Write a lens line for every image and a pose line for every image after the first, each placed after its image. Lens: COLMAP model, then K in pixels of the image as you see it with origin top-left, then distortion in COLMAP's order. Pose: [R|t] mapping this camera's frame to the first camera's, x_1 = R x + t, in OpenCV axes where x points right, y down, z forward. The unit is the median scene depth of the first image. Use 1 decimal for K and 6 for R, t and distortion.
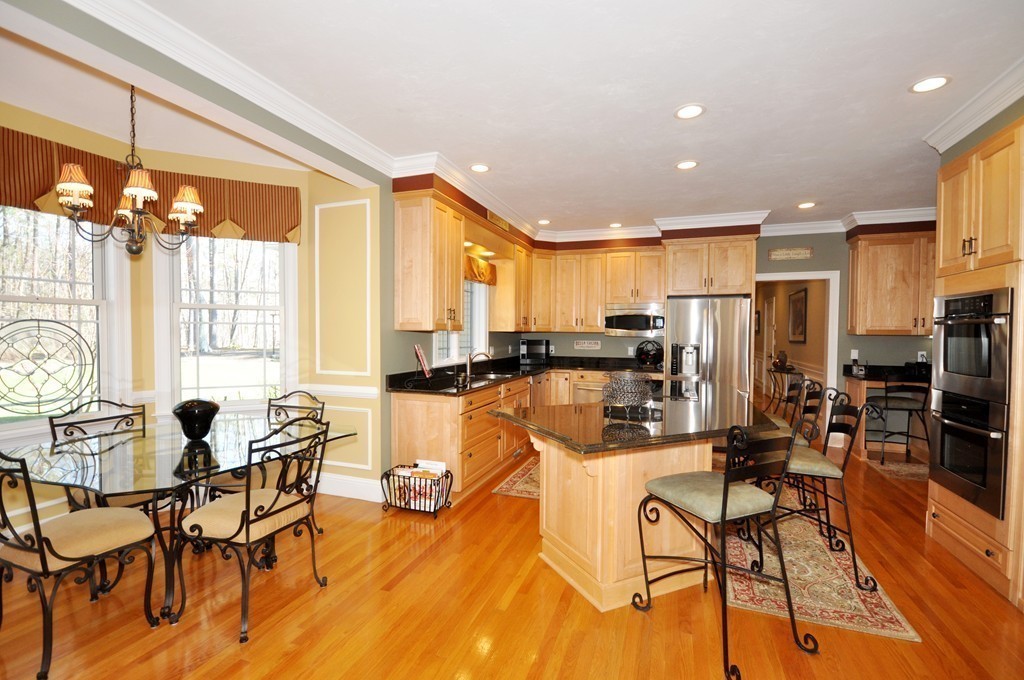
lens RADIAL K [[461.3, 0, 512.0], [0, 461.3, 340.0], [0, 0, 1]] dist [0.009137, 0.000230]
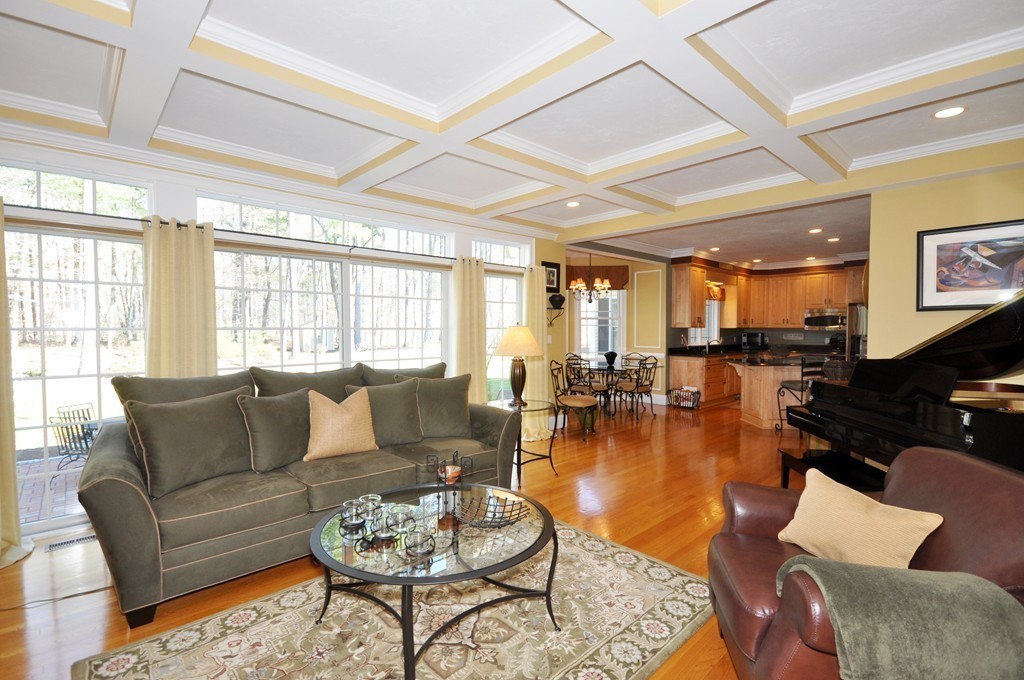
lens RADIAL K [[461.3, 0, 512.0], [0, 461.3, 340.0], [0, 0, 1]] dist [0.009137, 0.000230]
pose [[0.887469, 0.005246, -0.460838, 0.063361], [-0.002776, 0.999978, 0.006039, 0.020371], [0.460859, -0.004080, 0.887464, -0.989877]]
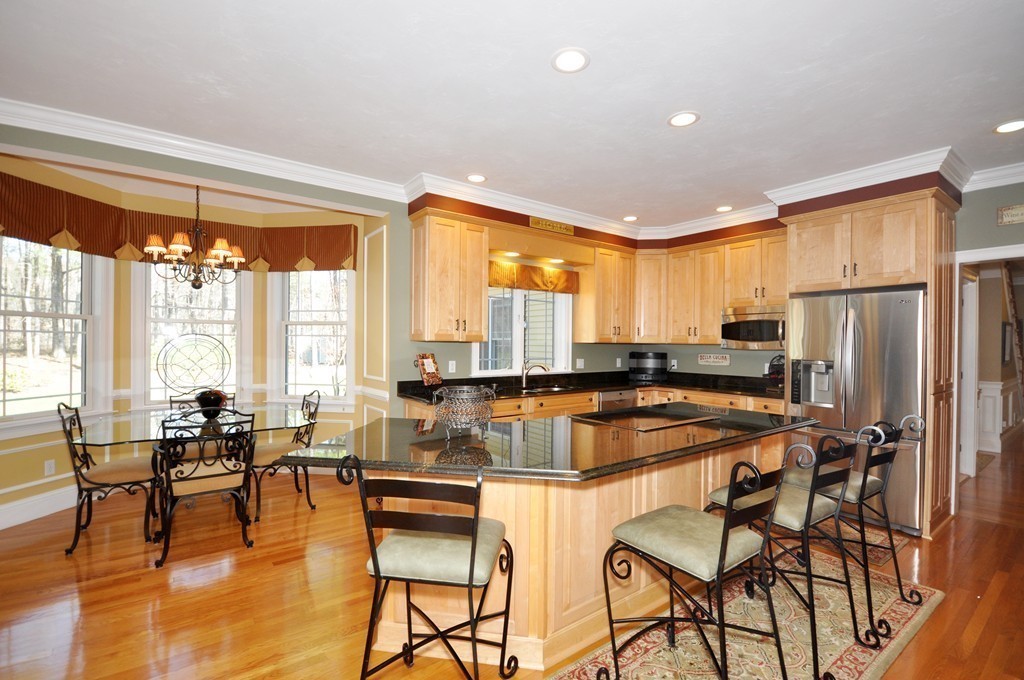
lens RADIAL K [[470.6, 0, 518.6], [0, 470.6, 346.8], [0, 0, 1]] dist [0.020819, 0.000301]
pose [[0.839233, 0.003309, -0.543762, 0.443639], [-0.010696, 0.999888, -0.010423, 0.000819], [0.543666, 0.014563, 0.839175, 0.155058]]
